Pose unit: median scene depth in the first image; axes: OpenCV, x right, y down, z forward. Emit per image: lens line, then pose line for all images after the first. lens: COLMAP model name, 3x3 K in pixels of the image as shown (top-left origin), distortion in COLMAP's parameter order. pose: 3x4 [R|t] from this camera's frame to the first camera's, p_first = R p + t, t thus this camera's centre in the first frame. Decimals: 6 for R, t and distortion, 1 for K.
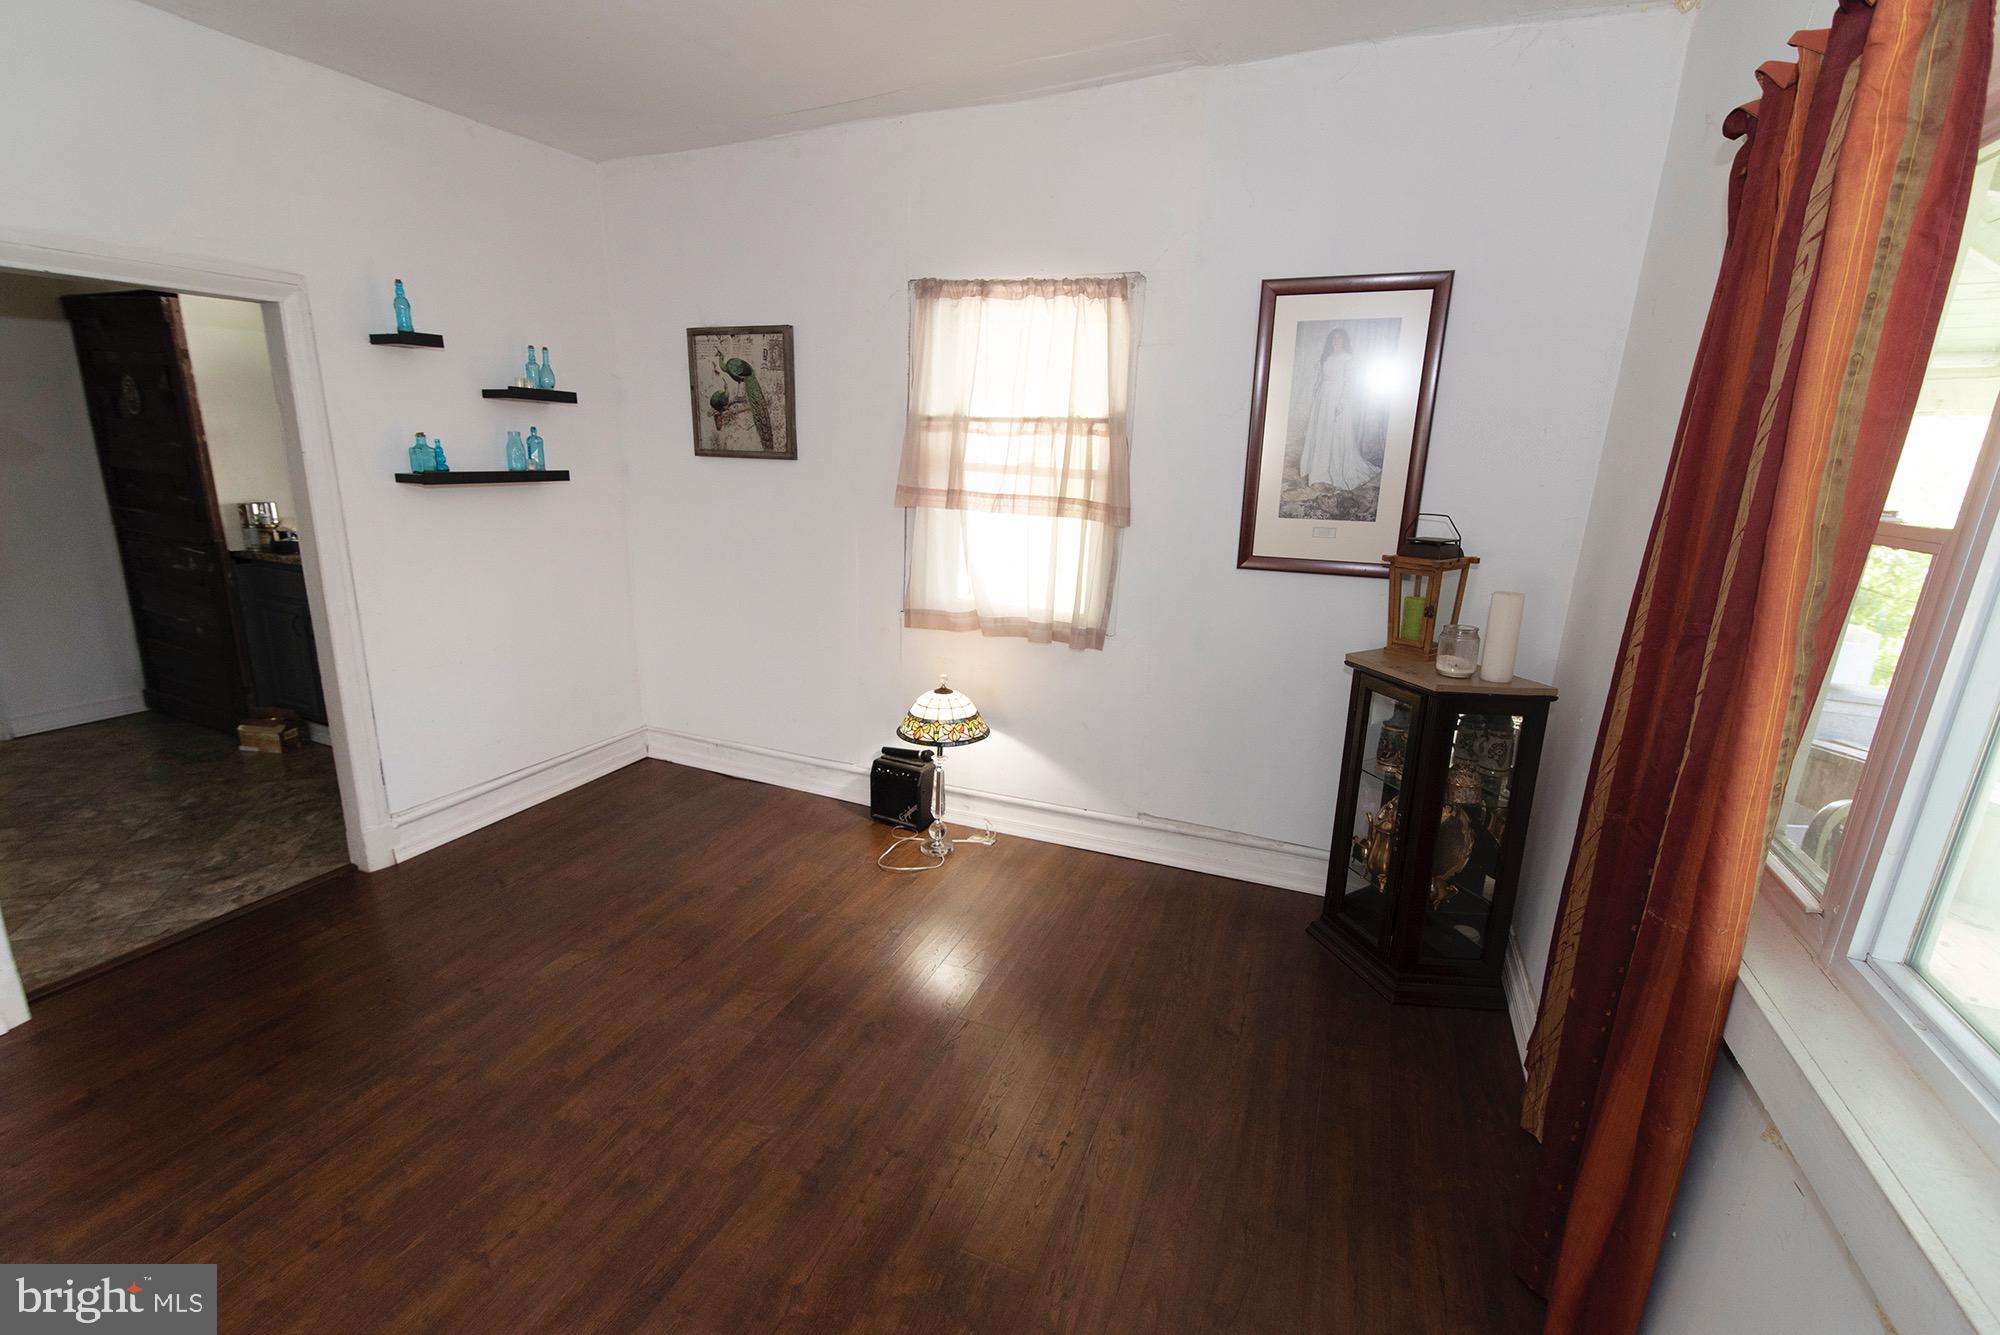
lens RADIAL K [[901.4, 0, 999.4], [0, 901.4, 647.9], [0, 0, 1]] dist [0.009682, -0.000552]
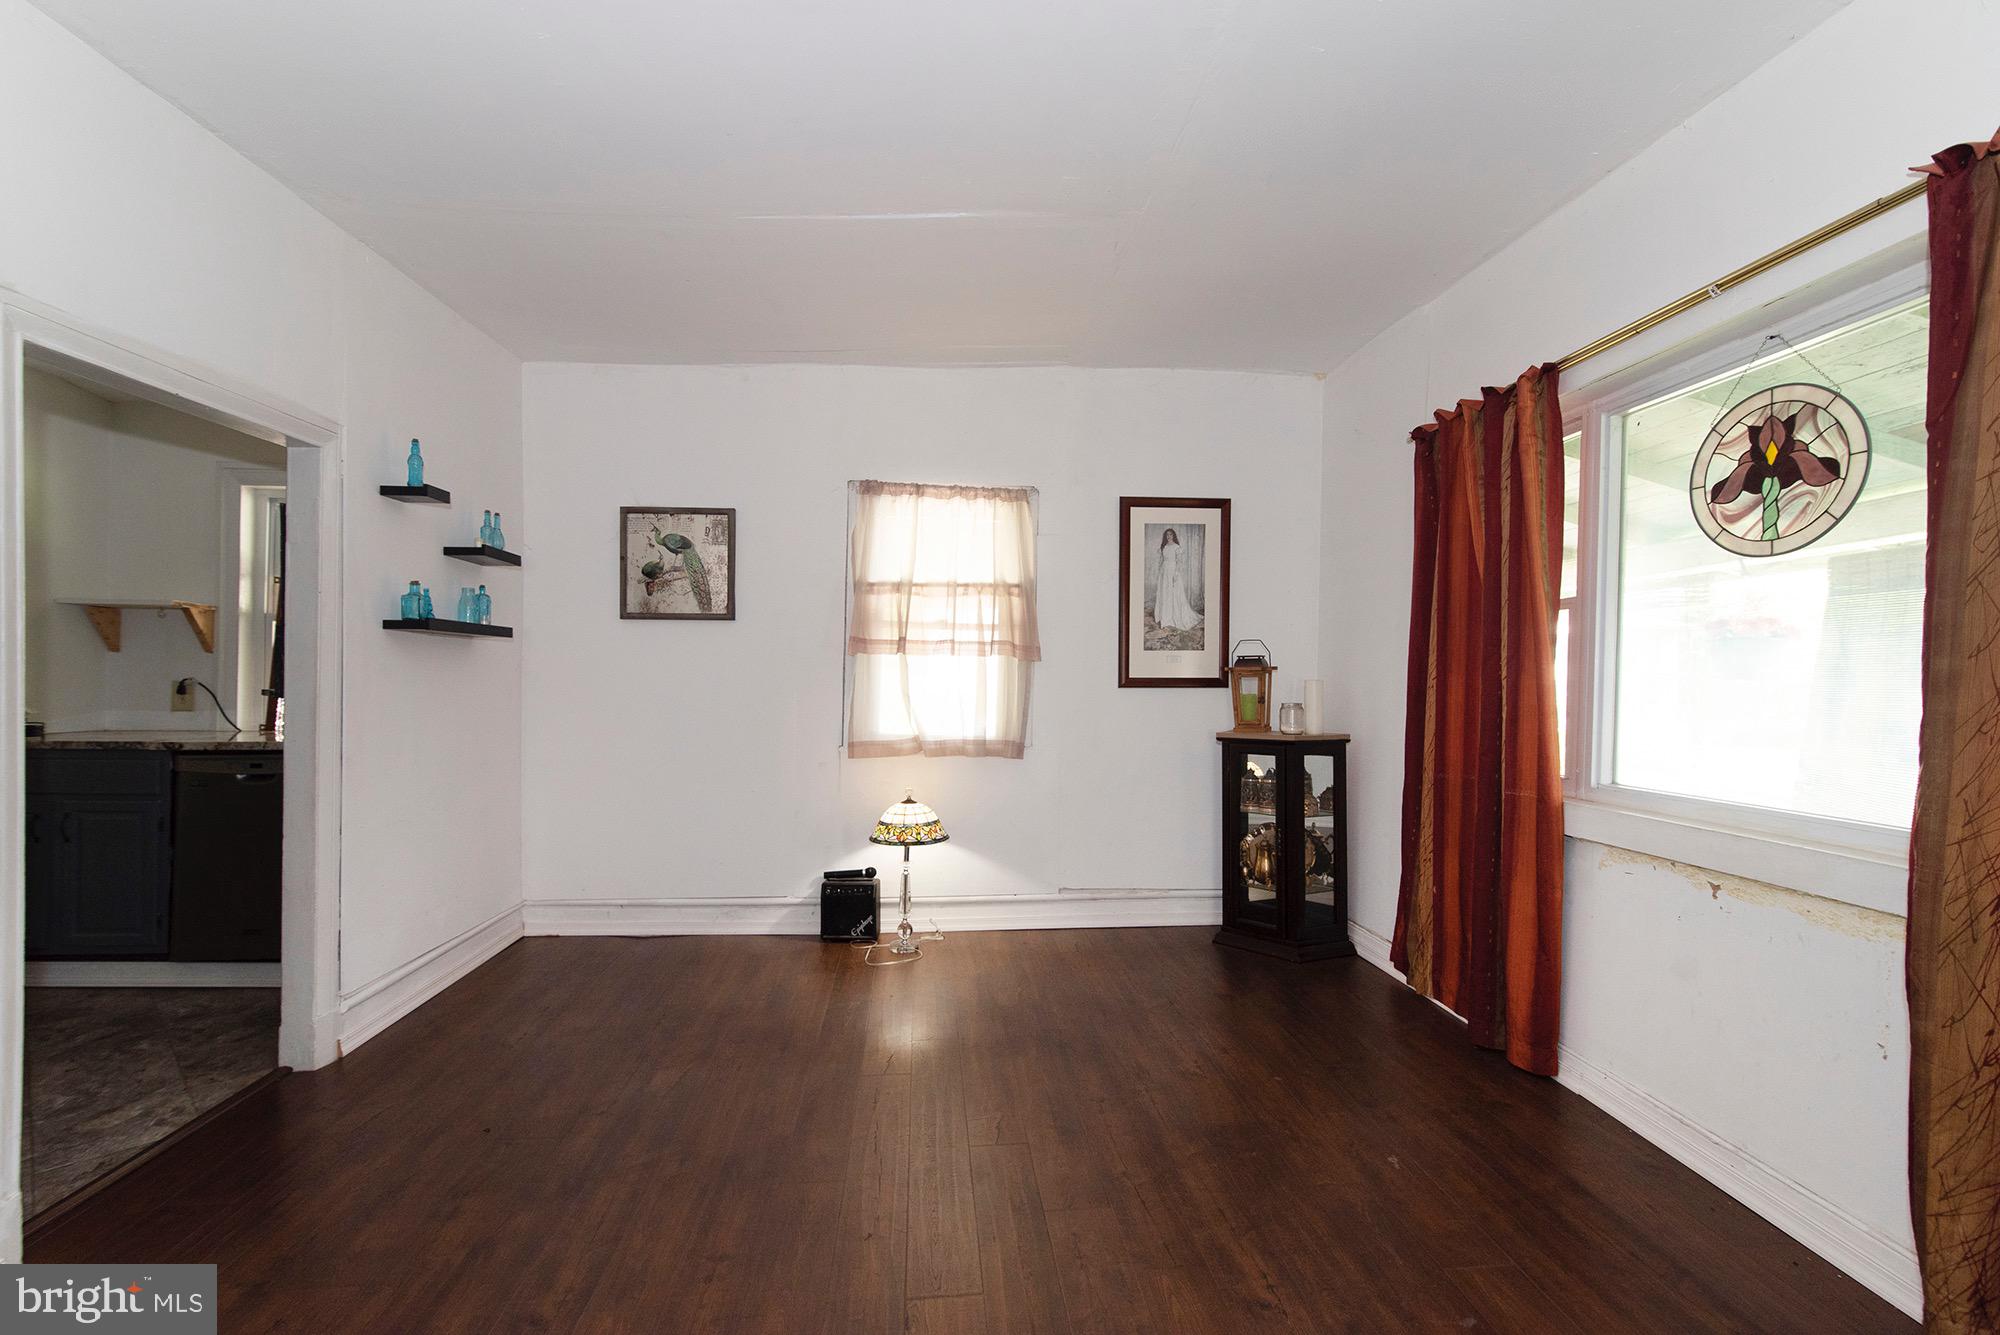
lens RADIAL K [[901.4, 0, 976.3], [0, 901.4, 637.8], [0, 0, 1]] dist [0.009682, -0.000552]
pose [[0.888668, 0.001664, 0.458547, -0.530555], [0.118185, 0.965378, -0.232547, 0.126085], [-0.443058, 0.260850, 0.857704, -0.115344]]
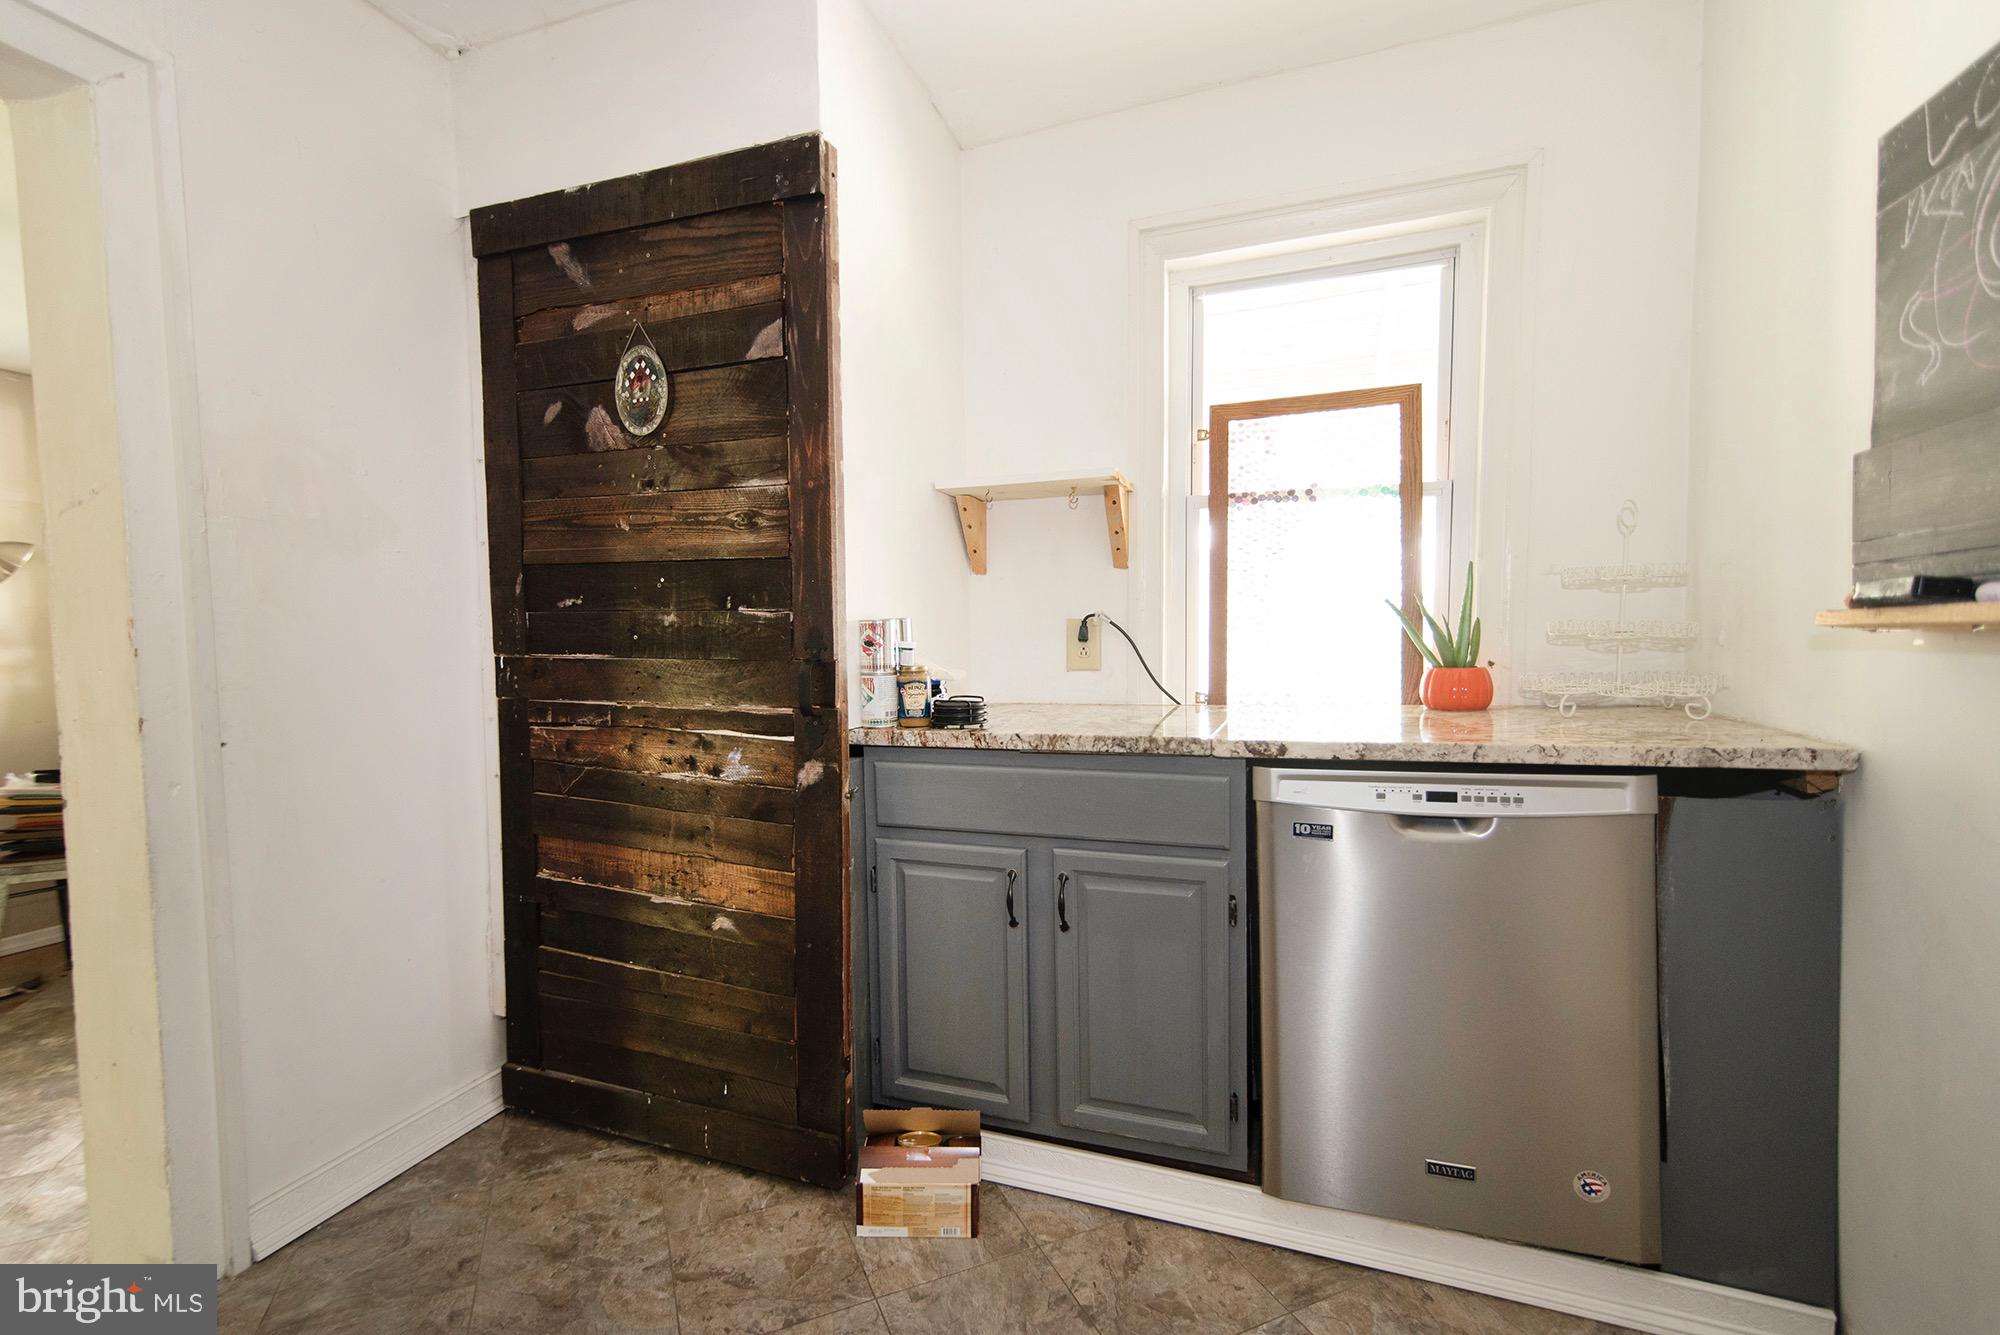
lens RADIAL K [[901.4, 0, 991.6], [0, 901.4, 660.8], [0, 0, 1]] dist [0.009682, -0.000552]
pose [[0.996385, -0.058209, 0.061880, -1.032334], [0.068976, 0.979504, -0.189246, -0.068582], [-0.049596, 0.192830, 0.979978, 0.743638]]
